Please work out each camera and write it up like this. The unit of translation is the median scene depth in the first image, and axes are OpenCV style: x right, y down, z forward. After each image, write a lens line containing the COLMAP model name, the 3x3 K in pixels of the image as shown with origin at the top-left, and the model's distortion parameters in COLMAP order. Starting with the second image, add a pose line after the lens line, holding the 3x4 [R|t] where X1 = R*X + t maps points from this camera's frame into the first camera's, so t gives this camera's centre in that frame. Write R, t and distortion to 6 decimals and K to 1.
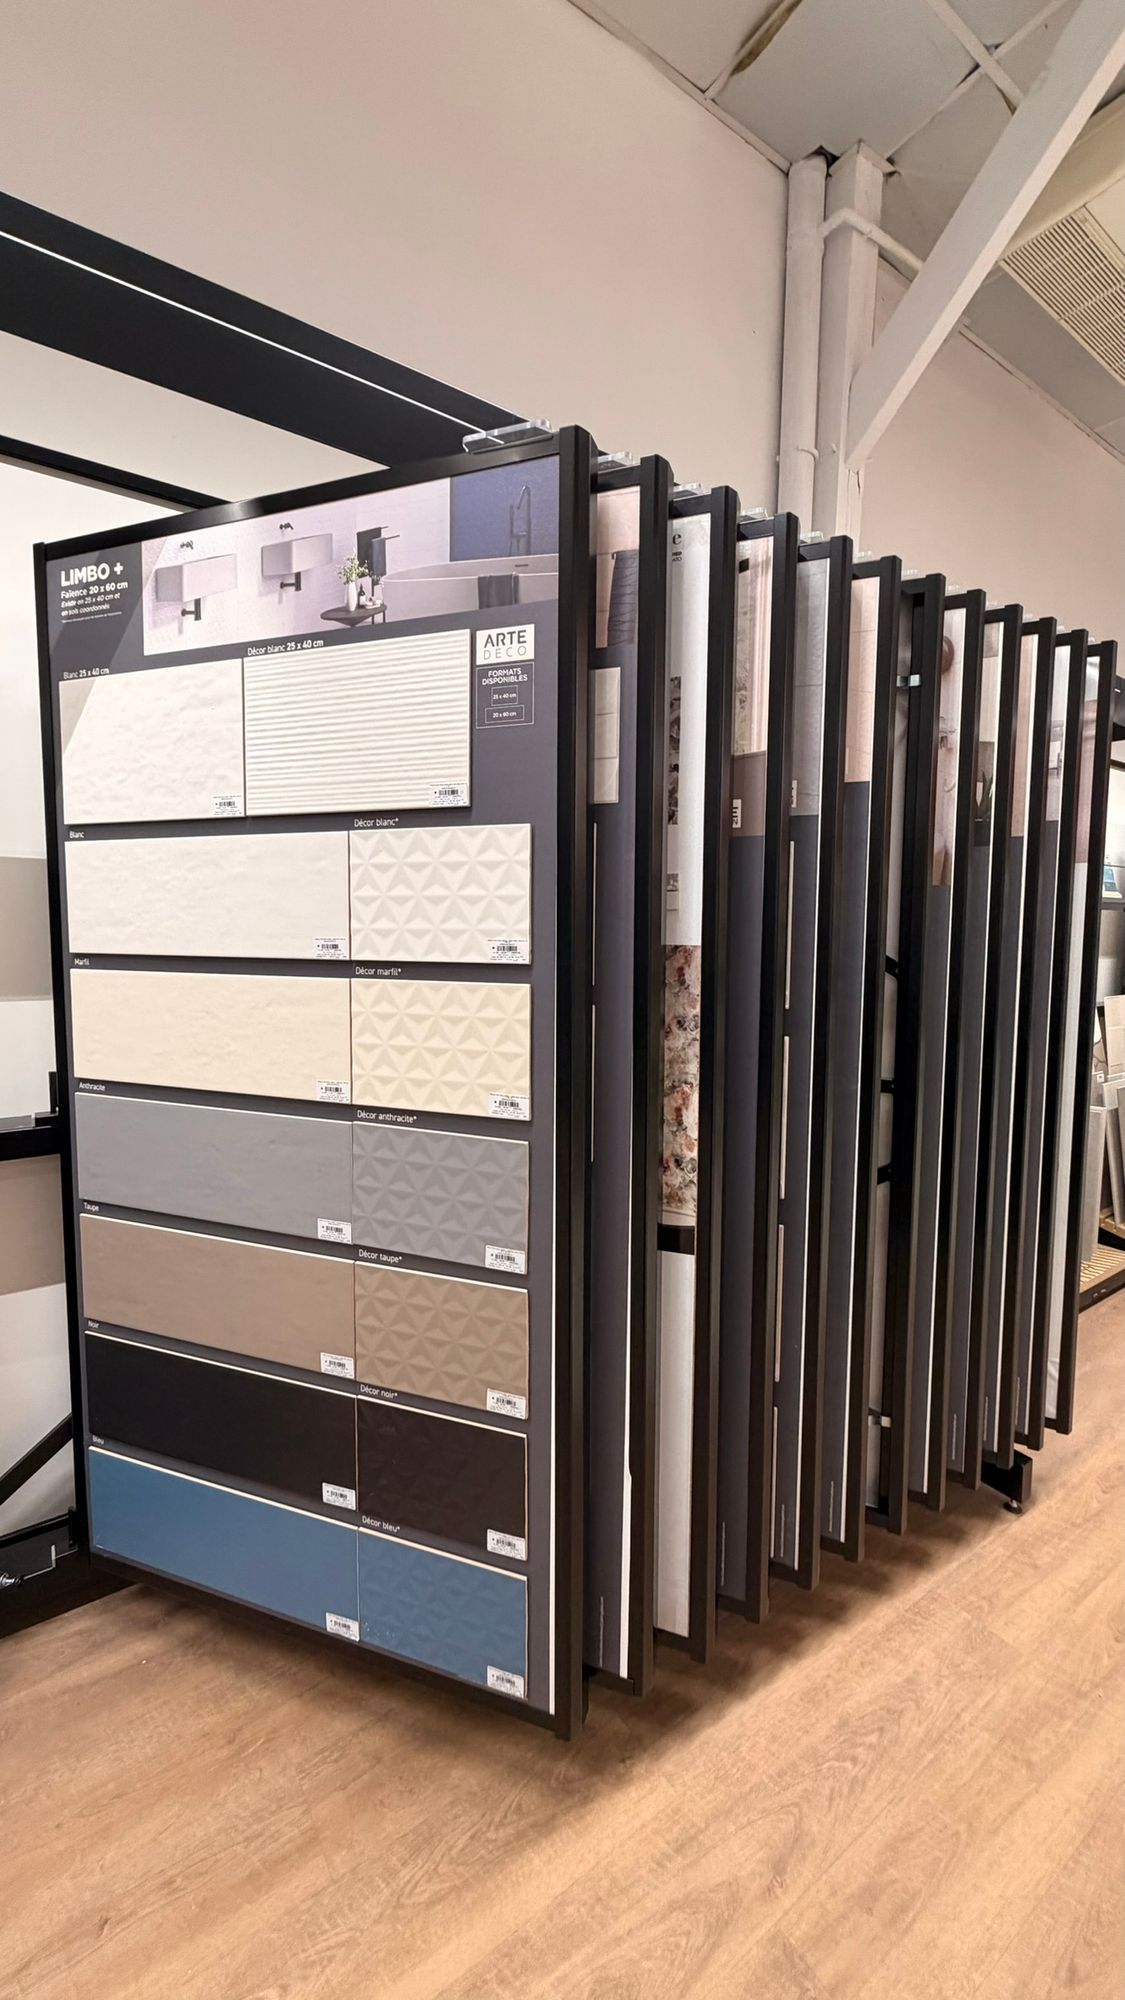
lens RADIAL K [[809.2, 0, 563.0], [0, 809.2, 990.4], [0, 0, 1]] dist [0.001393, 0.000018]
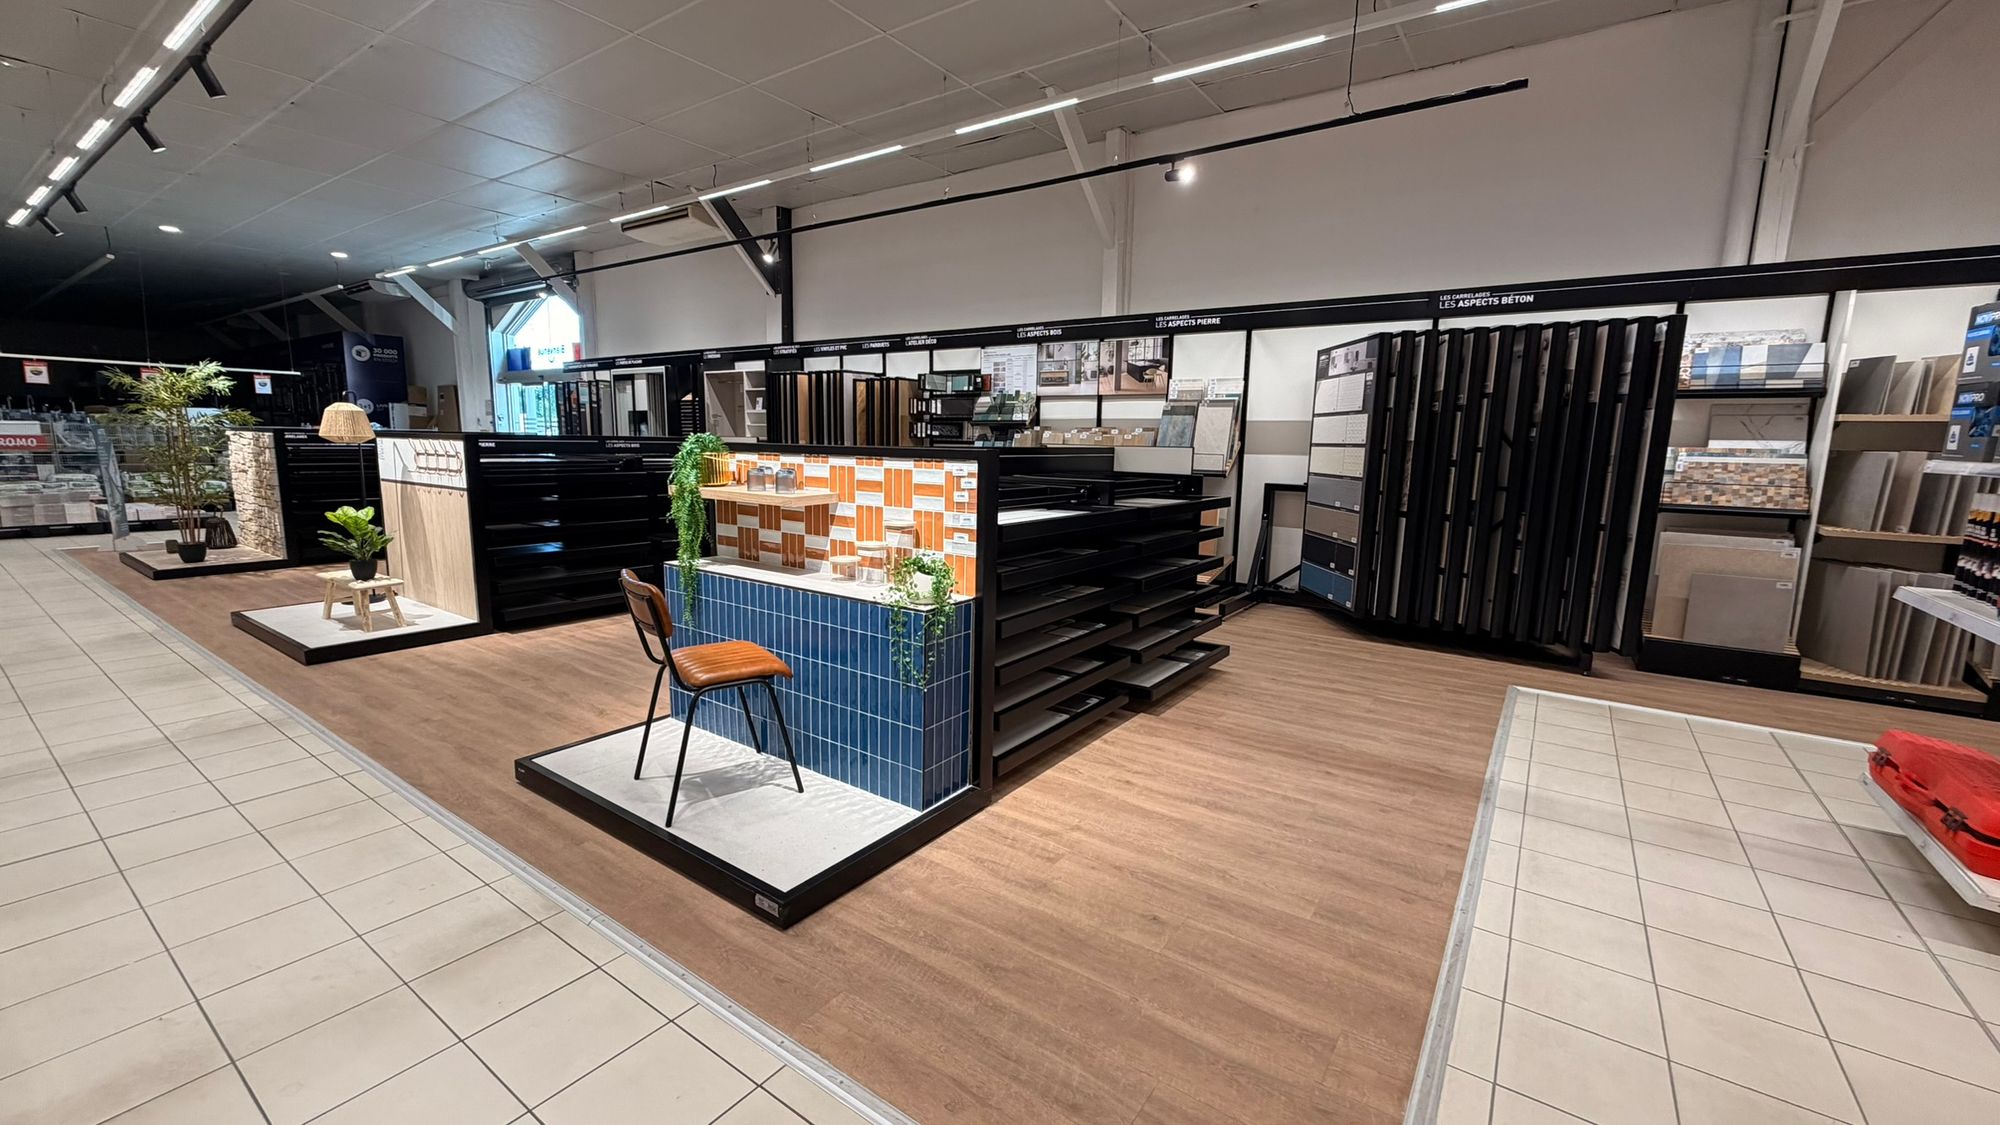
lens RADIAL K [[809.2, 0, 997.9], [0, 809.2, 564.8], [0, 0, 1]] dist [0.001393, 0.000018]
pose [[0.356278, 0.140785, -0.923713, 3.538357], [-0.094113, 0.988963, 0.114430, 0.316991], [0.929628, 0.046164, 0.365595, -2.602250]]
